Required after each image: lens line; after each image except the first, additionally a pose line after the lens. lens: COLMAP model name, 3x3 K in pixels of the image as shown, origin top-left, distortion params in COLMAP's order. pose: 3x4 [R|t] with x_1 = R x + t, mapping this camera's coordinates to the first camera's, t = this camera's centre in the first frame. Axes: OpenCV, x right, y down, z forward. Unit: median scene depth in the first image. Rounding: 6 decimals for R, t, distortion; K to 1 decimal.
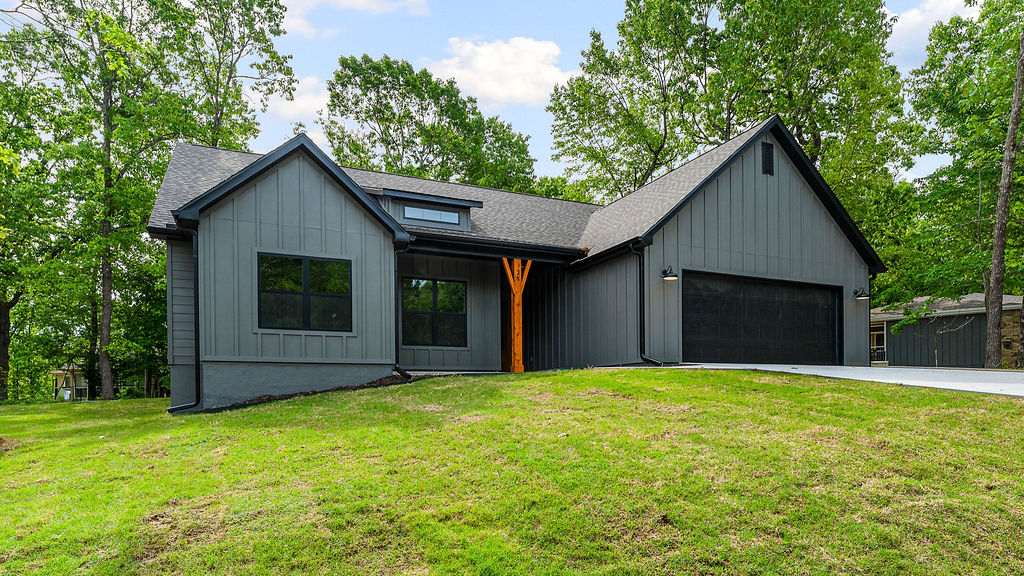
lens RADIAL K [[519.4, 0, 471.8], [0, 519.4, 397.2], [0, 0, 1]] dist [-0.002127, -0.000053]
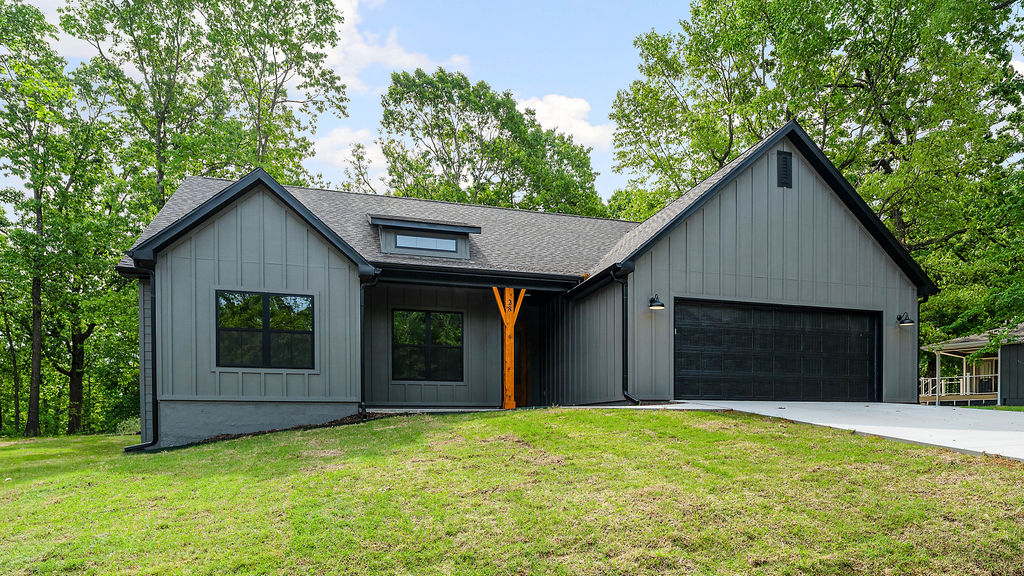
lens RADIAL K [[554.5, 0, 513.3], [0, 554.5, 431.0], [0, 0, 1]] dist [-0.001483, 0.000046]
pose [[0.994229, 0.006835, -0.107061, 0.210589], [-0.005861, 0.999939, 0.009410, -0.018183], [0.107118, -0.008728, 0.994208, 0.003940]]
